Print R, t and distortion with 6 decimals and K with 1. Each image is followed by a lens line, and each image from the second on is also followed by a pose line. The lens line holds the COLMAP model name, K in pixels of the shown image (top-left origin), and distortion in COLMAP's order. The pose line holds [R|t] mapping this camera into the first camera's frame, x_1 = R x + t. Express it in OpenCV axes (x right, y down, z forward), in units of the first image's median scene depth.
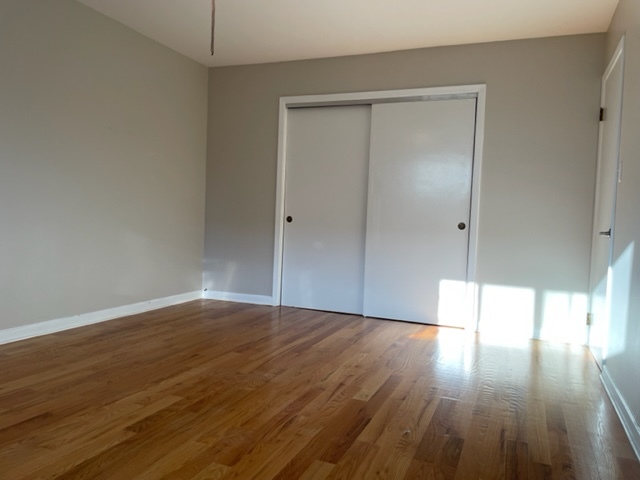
lens RADIAL K [[487.8, 0, 319.3], [0, 487.8, 239.9], [0, 0, 1]] dist [0.104733, -0.133353]
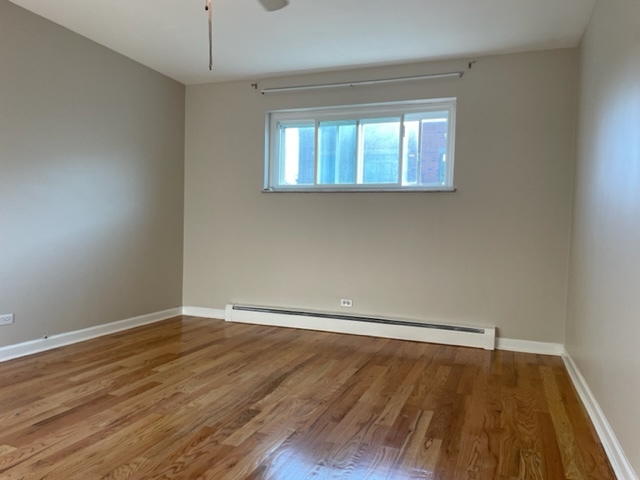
lens RADIAL K [[487.8, 0, 319.3], [0, 487.8, 239.9], [0, 0, 1]] dist [0.104733, -0.133353]
pose [[-0.996942, -0.071061, -0.032497, -0.432399], [-0.073132, 0.995021, 0.067717, -0.132218], [0.027523, 0.069887, -0.997175, 2.047084]]
